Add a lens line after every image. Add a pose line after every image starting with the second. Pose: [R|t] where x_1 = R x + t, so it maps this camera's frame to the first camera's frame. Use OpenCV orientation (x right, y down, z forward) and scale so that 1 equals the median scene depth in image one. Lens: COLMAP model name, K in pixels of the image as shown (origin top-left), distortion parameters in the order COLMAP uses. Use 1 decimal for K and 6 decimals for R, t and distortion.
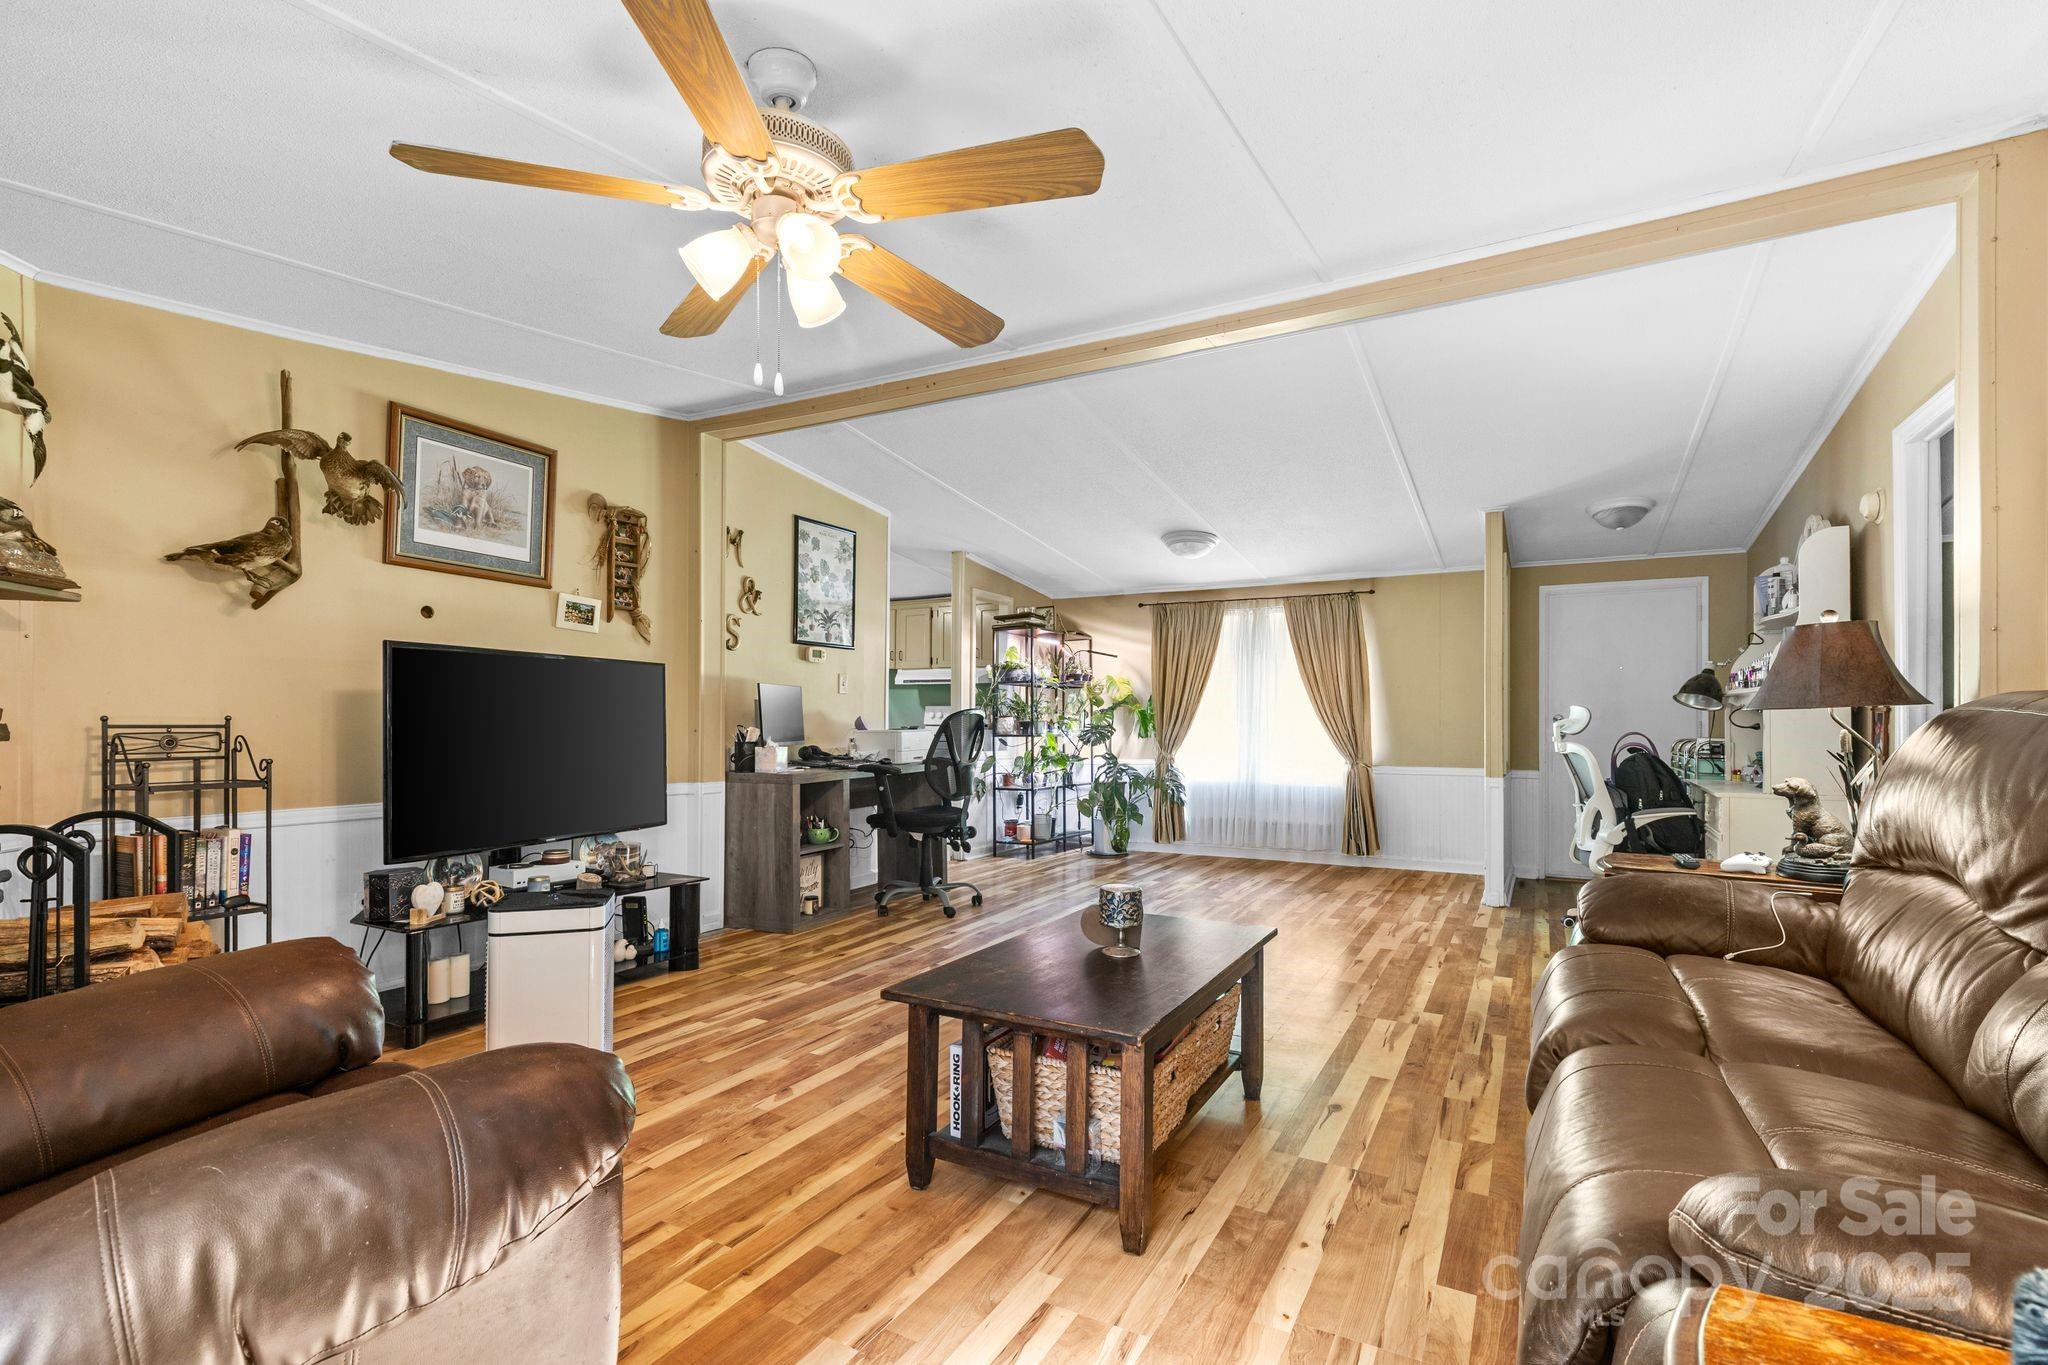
lens RADIAL K [[917.2, 0, 1033.7], [0, 917.2, 707.9], [0, 0, 1]] dist [0.001385, 0.000432]
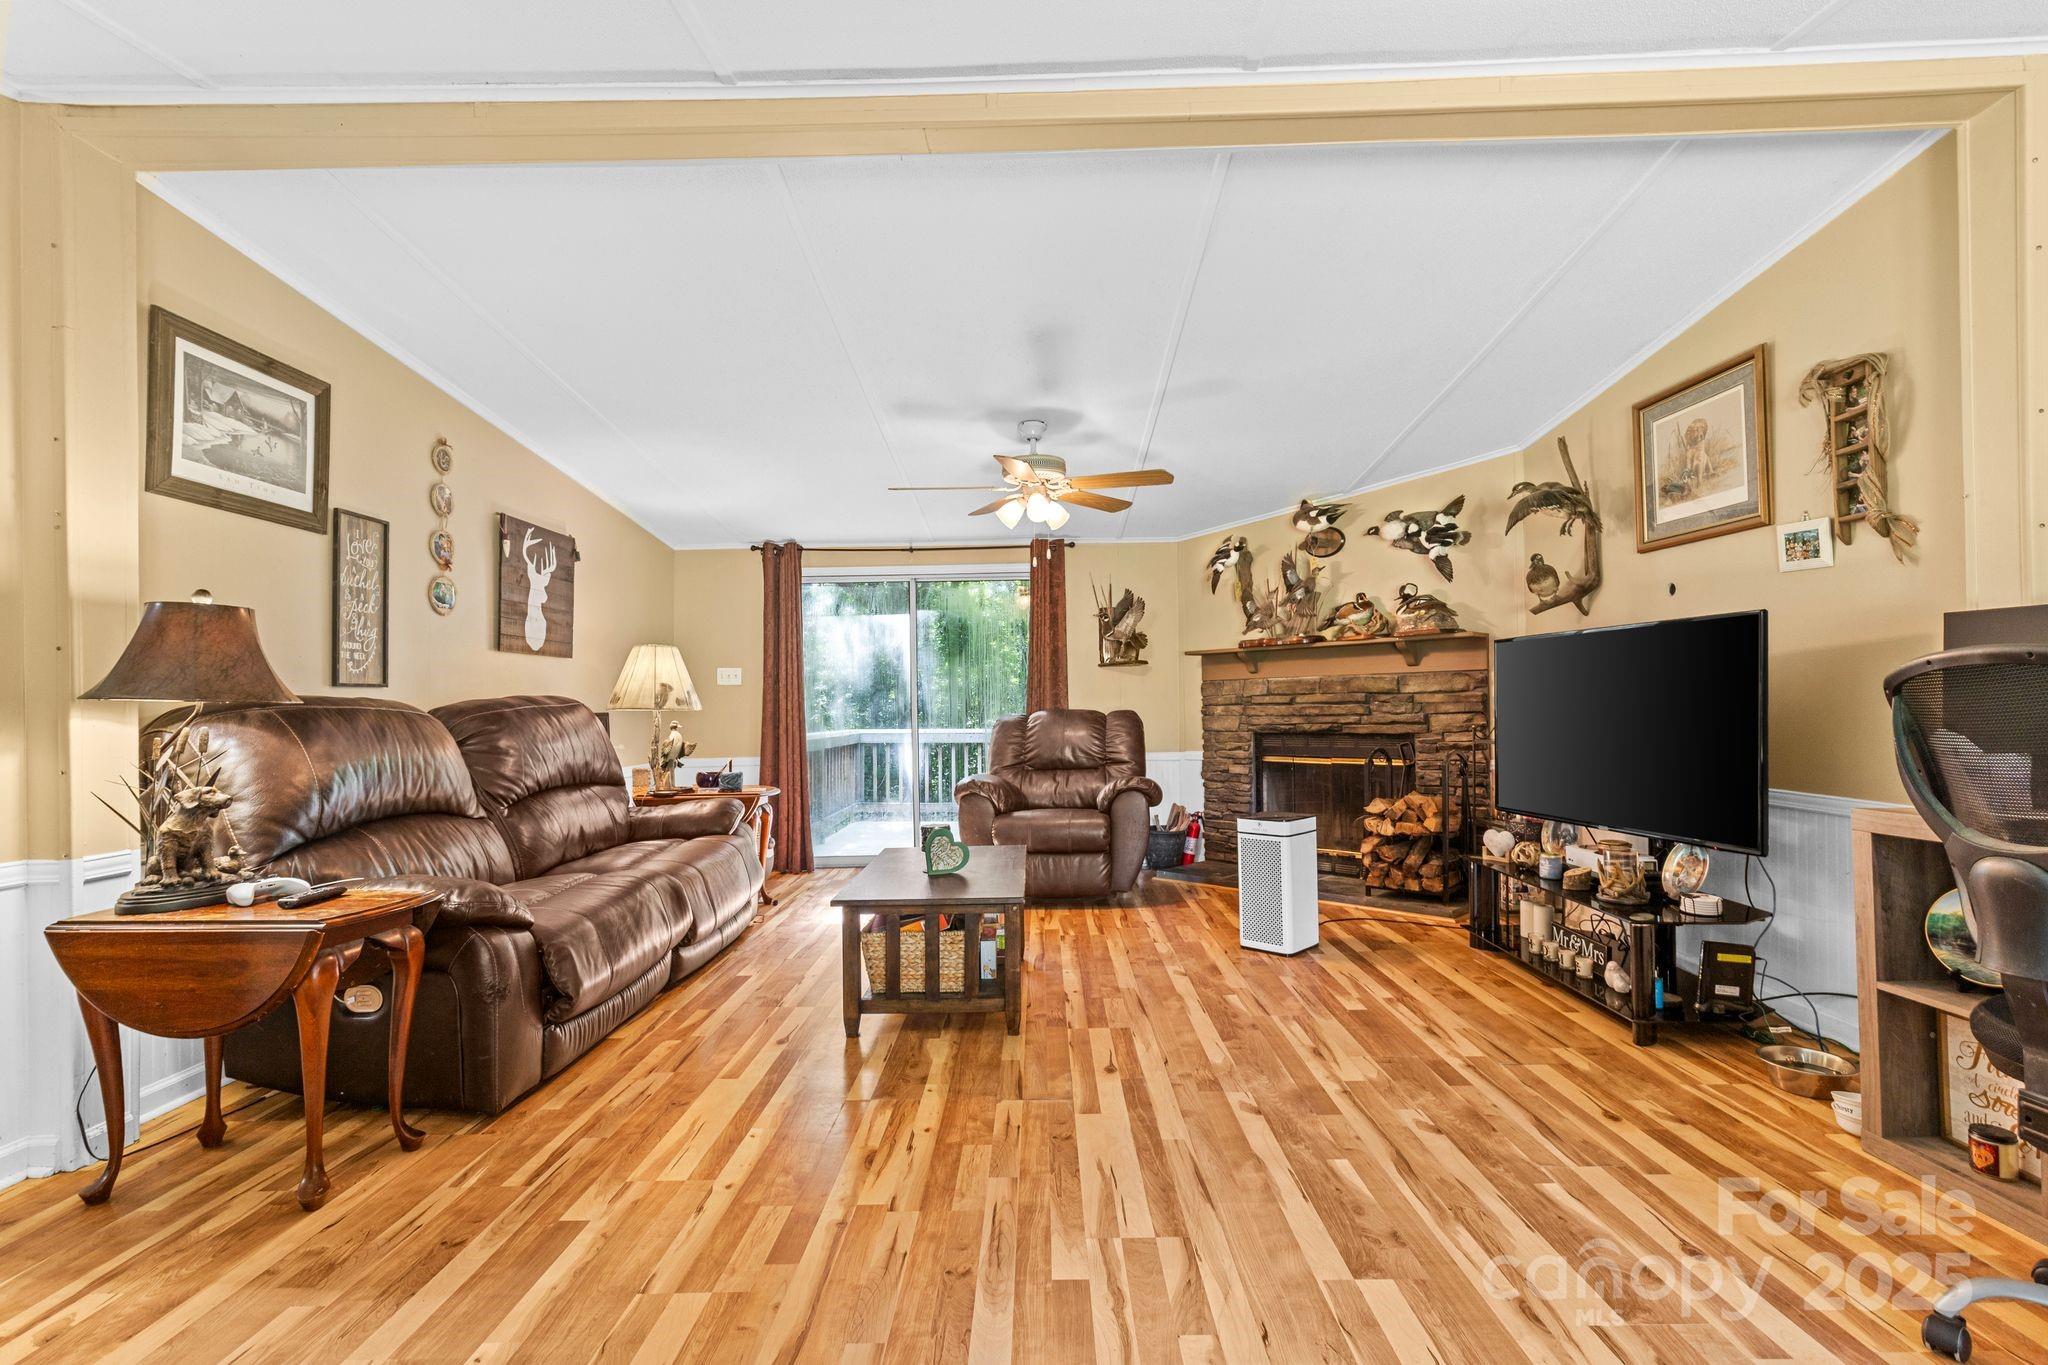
lens RADIAL K [[917.2, 0, 1033.7], [0, 917.2, 707.9], [0, 0, 1]] dist [0.001385, 0.000432]
pose [[-0.877166, 0.010987, -0.480062, 0.430941], [0.018585, 0.999766, -0.011079, 0.022058], [0.479828, -0.018640, -0.877164, 1.559631]]
